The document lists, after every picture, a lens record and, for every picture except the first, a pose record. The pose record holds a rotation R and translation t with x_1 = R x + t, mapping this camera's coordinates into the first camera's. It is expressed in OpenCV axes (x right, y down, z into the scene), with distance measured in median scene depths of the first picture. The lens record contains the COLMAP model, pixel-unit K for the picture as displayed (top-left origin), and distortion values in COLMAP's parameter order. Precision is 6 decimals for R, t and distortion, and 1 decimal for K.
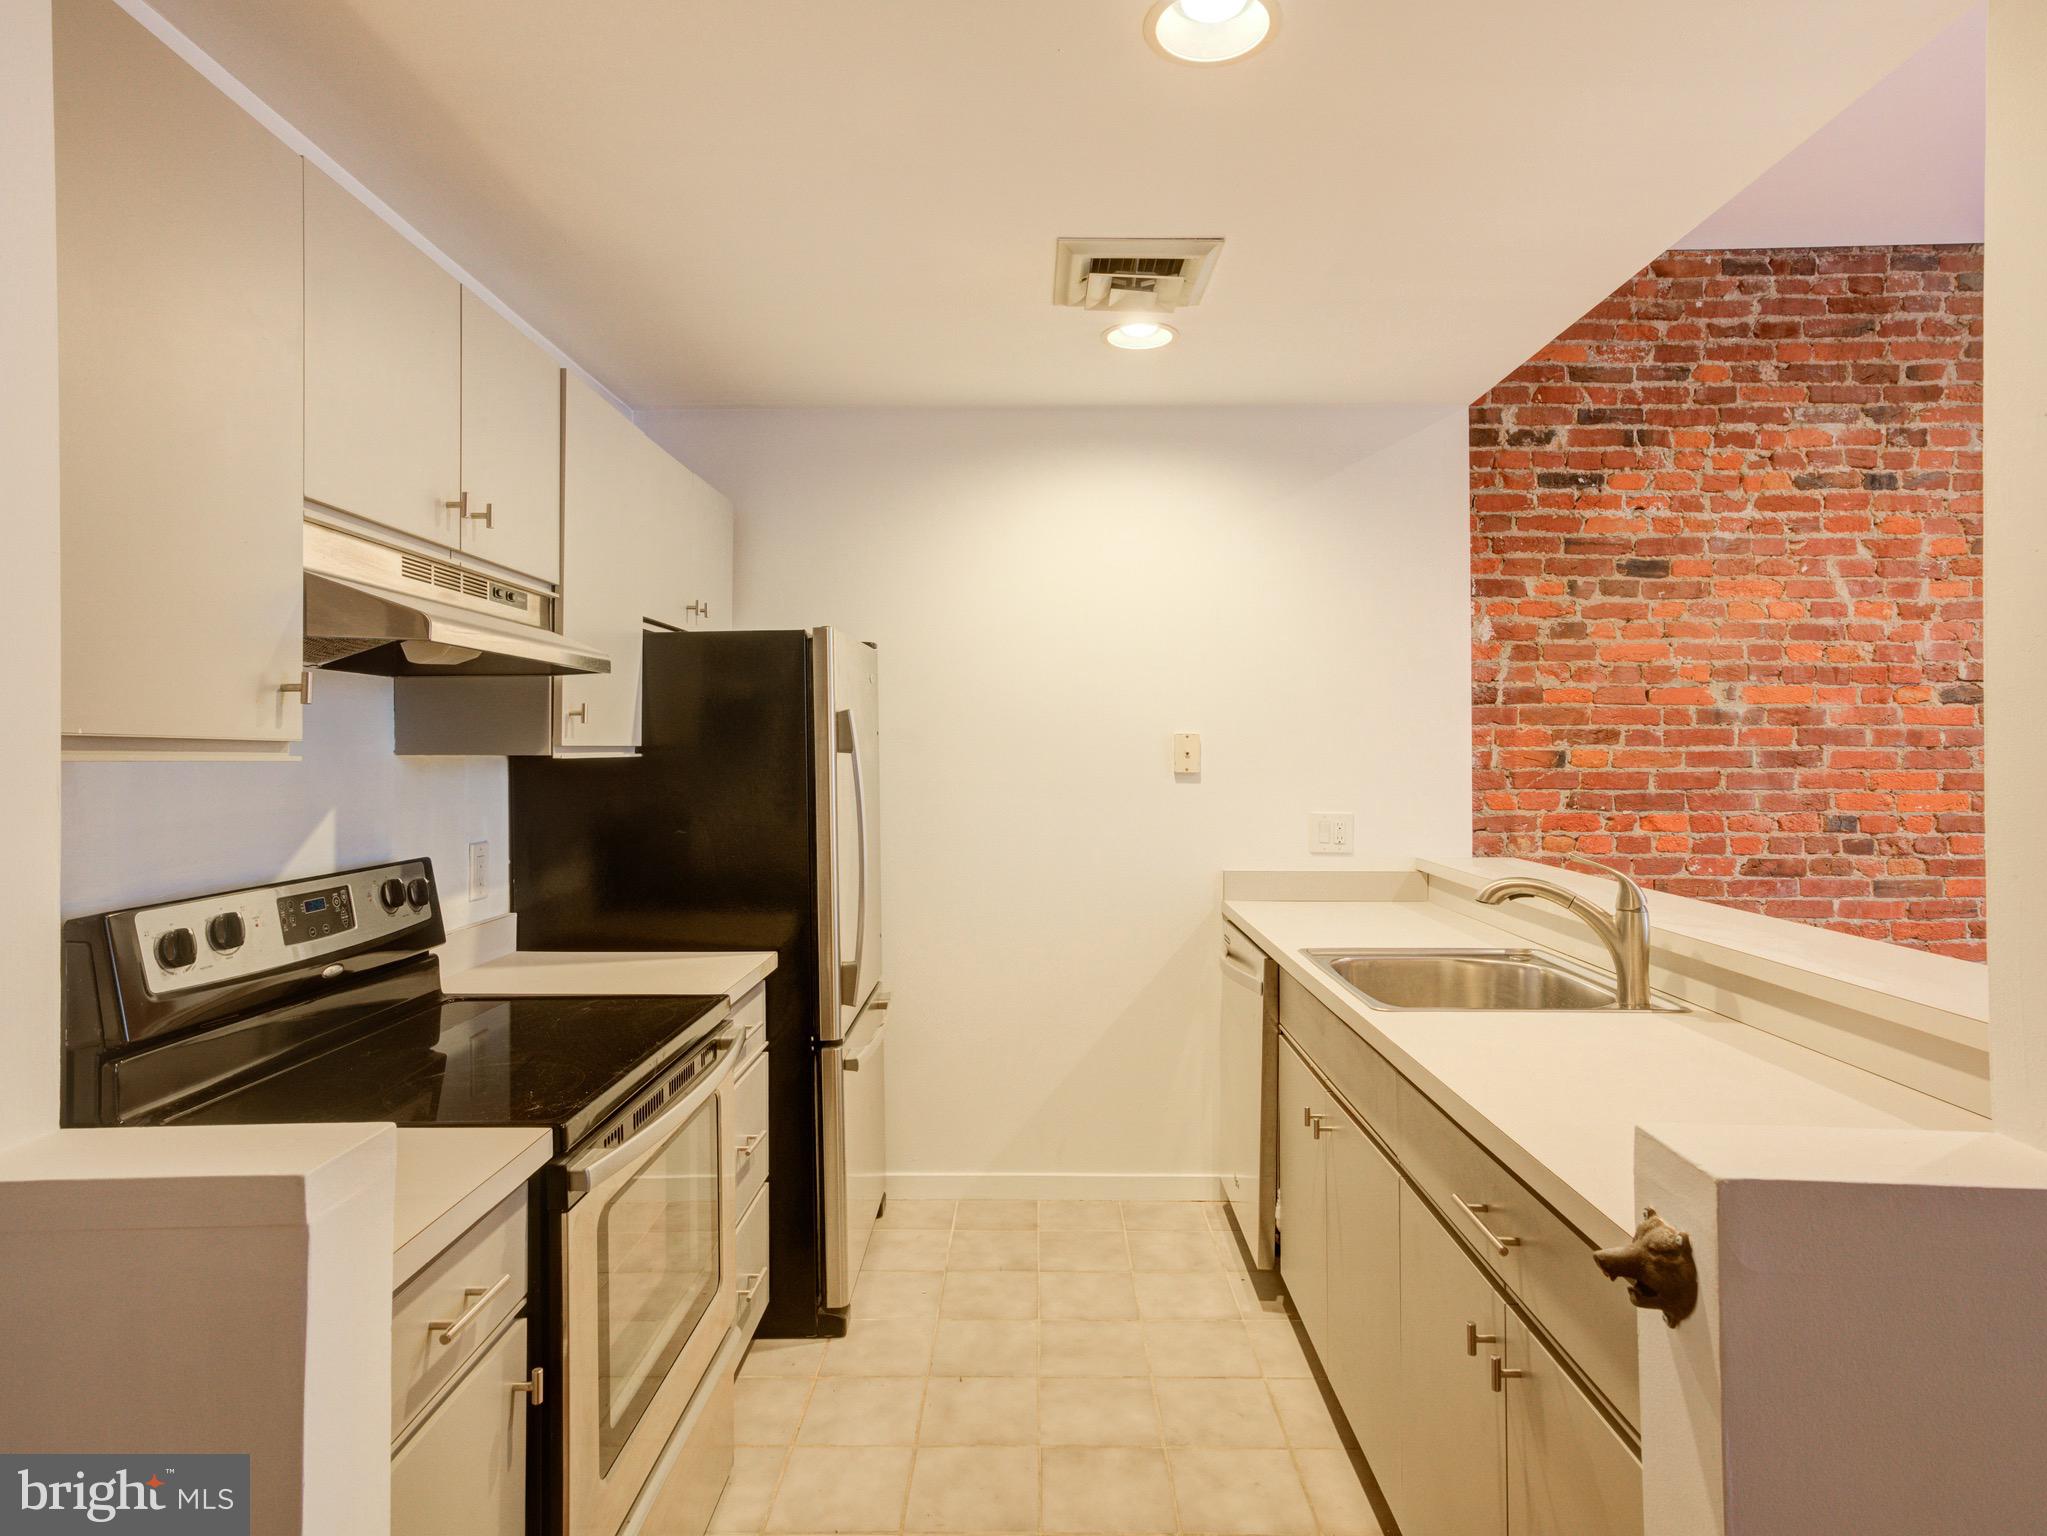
lens RADIAL K [[1102.9, 0, 982.9], [0, 1102.9, 738.4], [0, 0, 1]] dist [-0.009348, 0.016394]
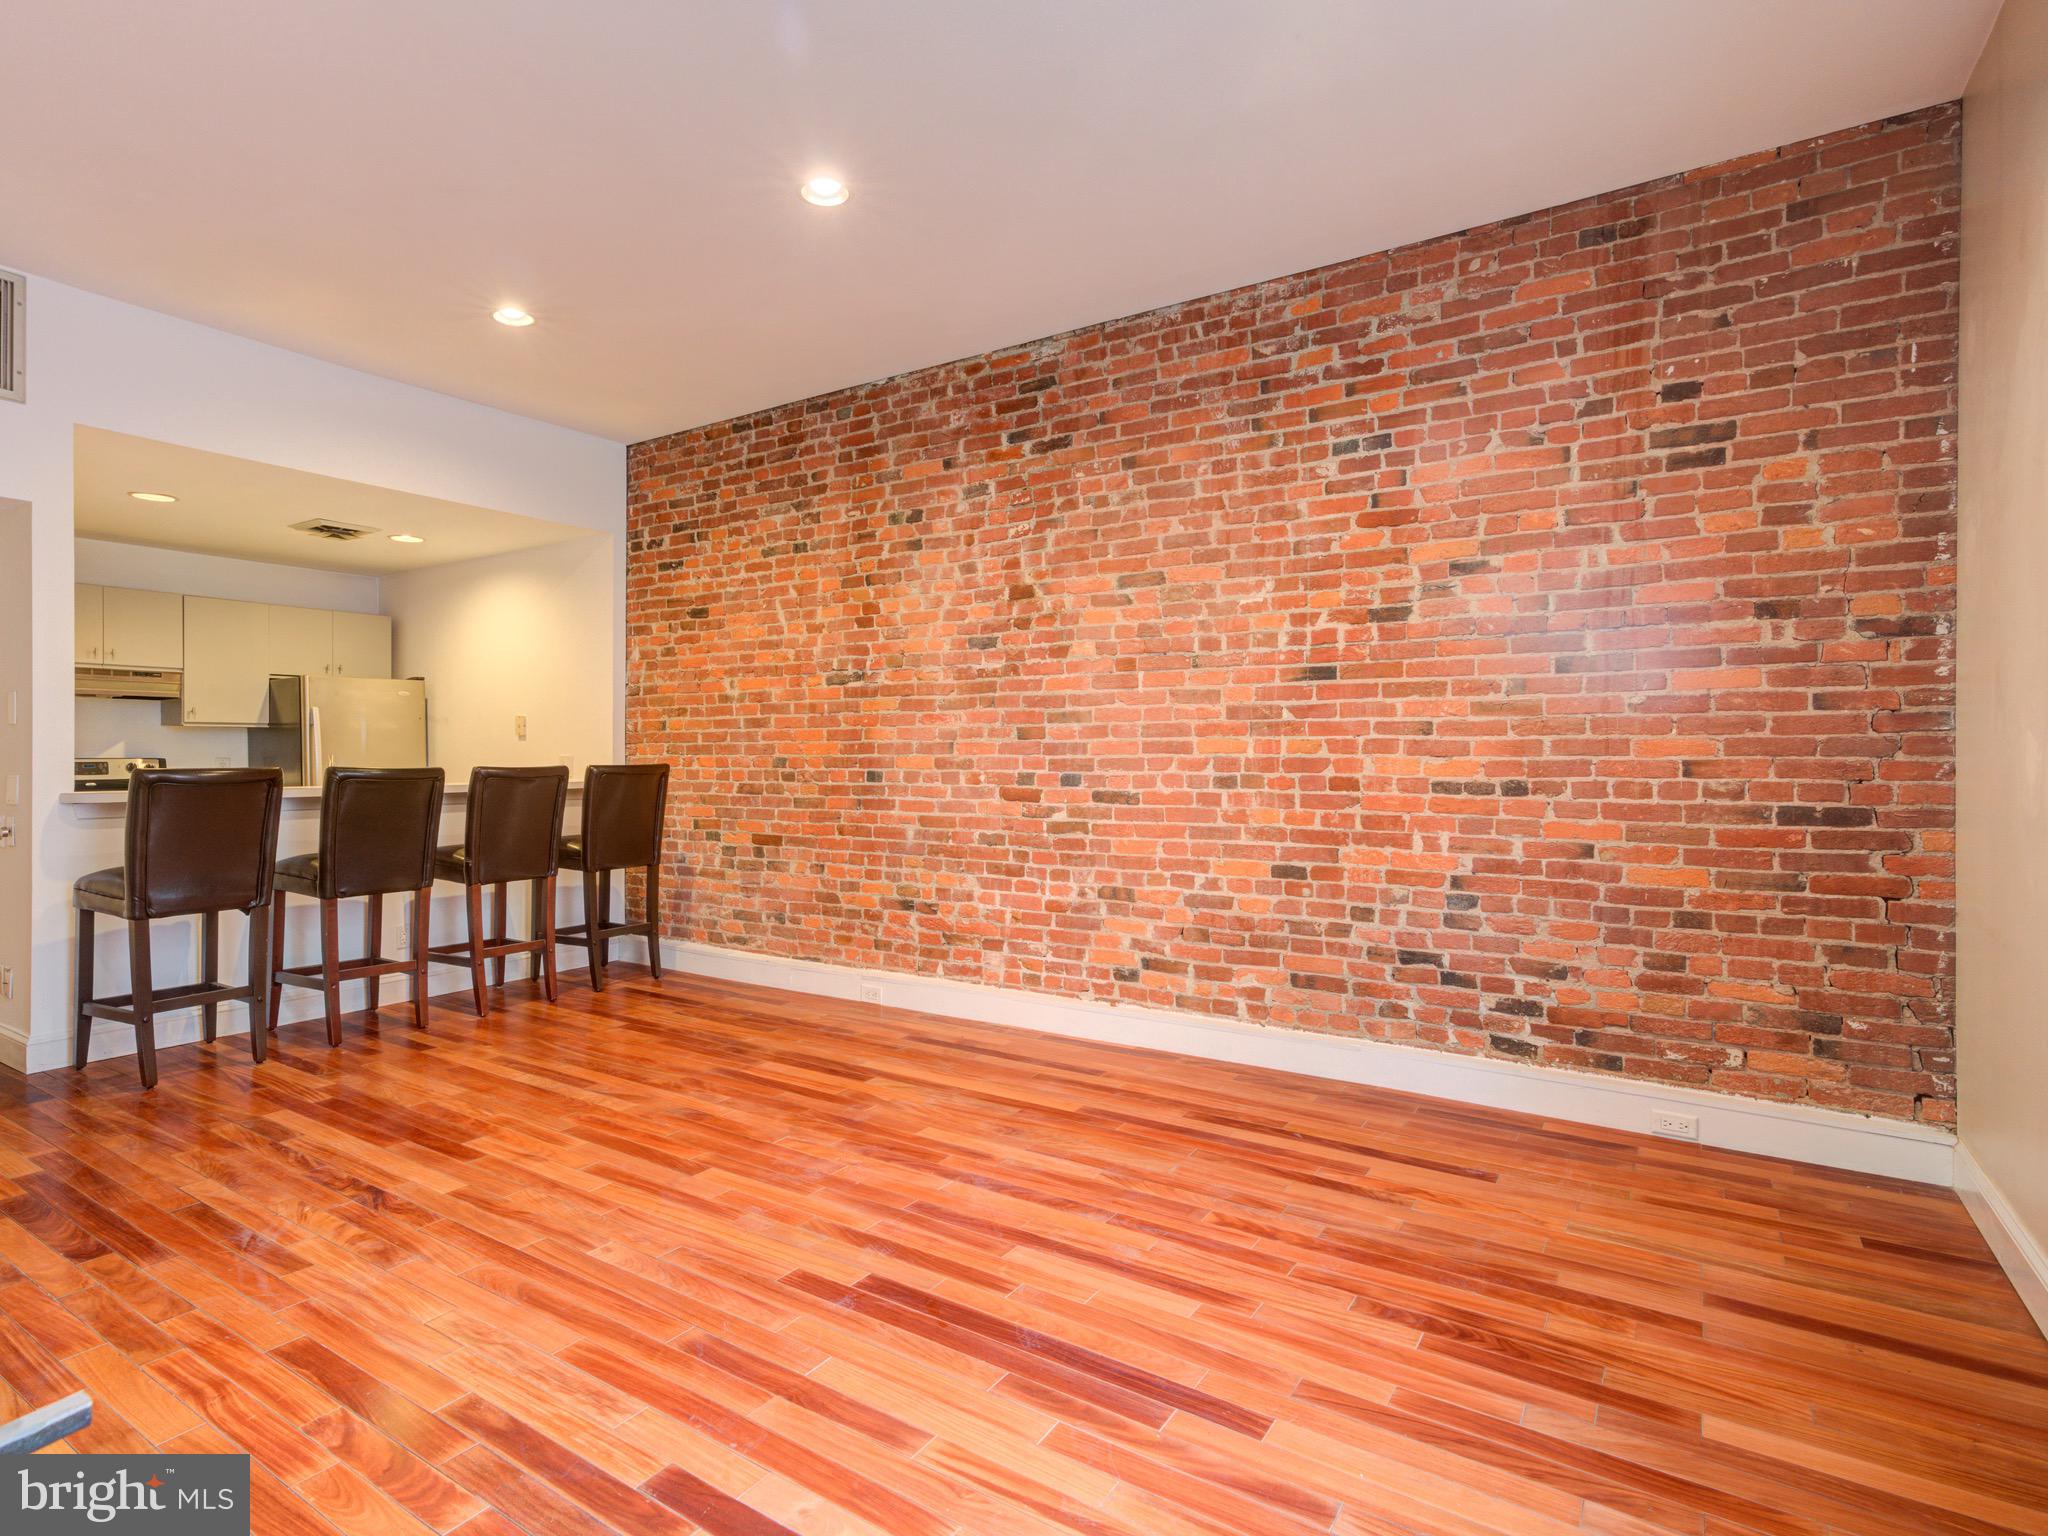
lens RADIAL K [[1063.3, 0, 939.8], [0, 1063.3, 751.5], [0, 0, 1]] dist [-0.007663, 0.013594]
pose [[0.836767, -0.005256, -0.547534, 1.819424], [0.007903, 0.999966, 0.002477, 0.059403], [0.547502, -0.006400, 0.836780, -0.176481]]
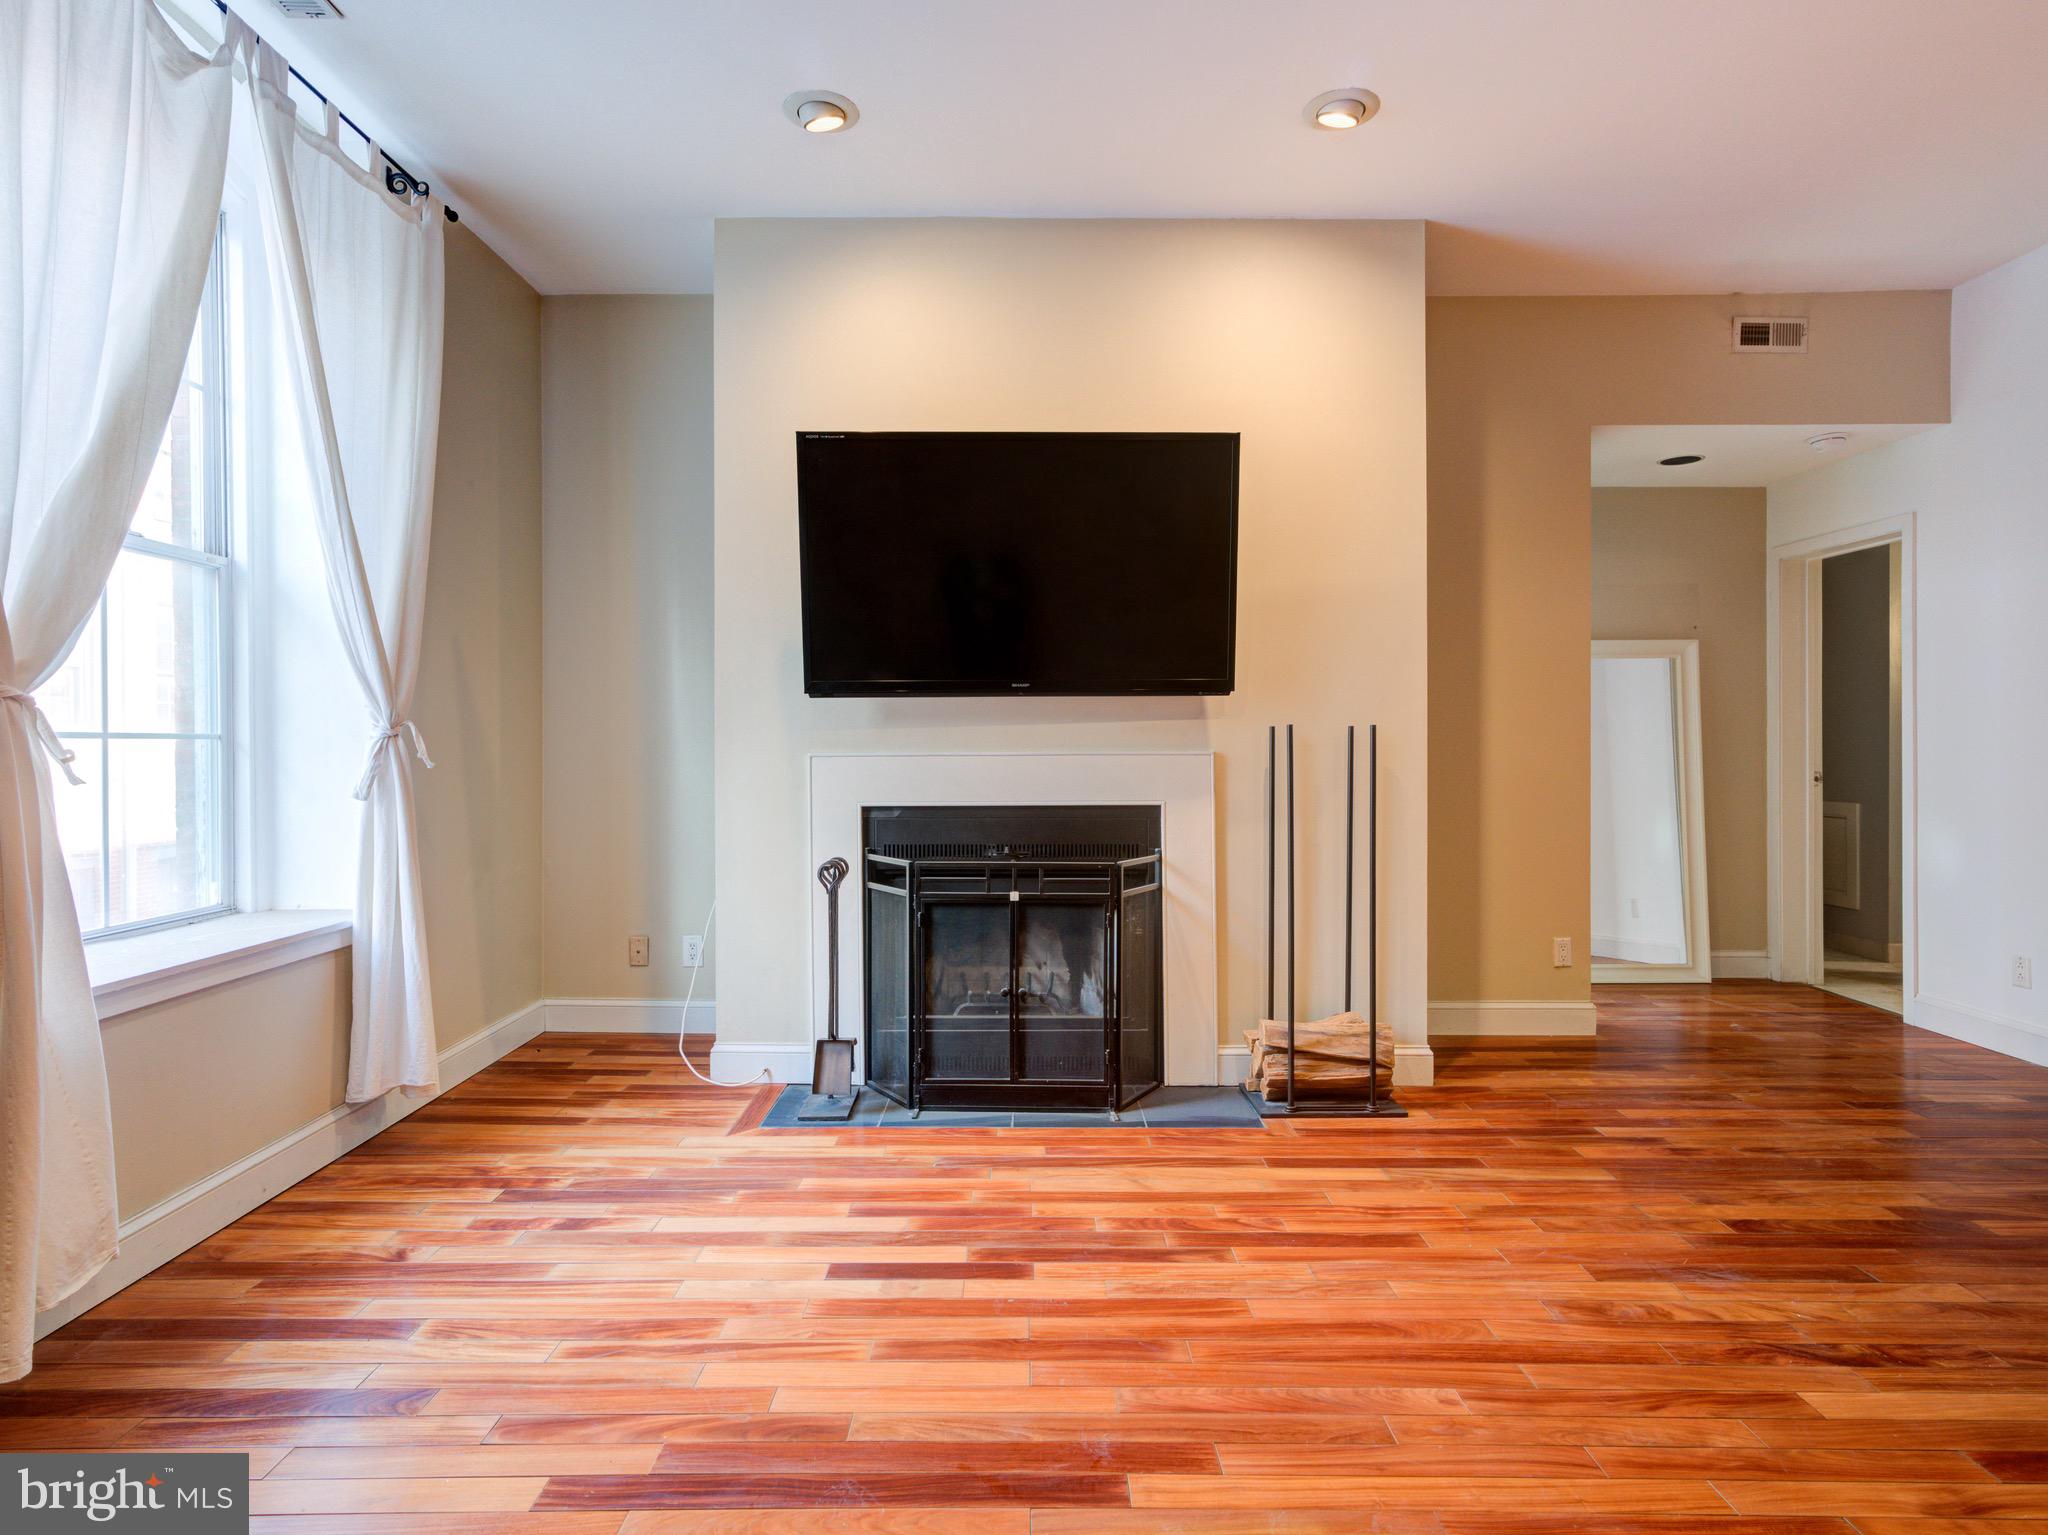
lens RADIAL K [[1103.5, 0, 1023.9], [0, 1103.5, 744.6], [0, 0, 1]] dist [-0.009348, 0.016394]
pose [[-0.999441, -0.002590, -0.033327, 1.474120], [-0.001947, 0.999812, -0.019300, 0.078079], [0.033371, -0.019224, -0.999258, 0.835743]]
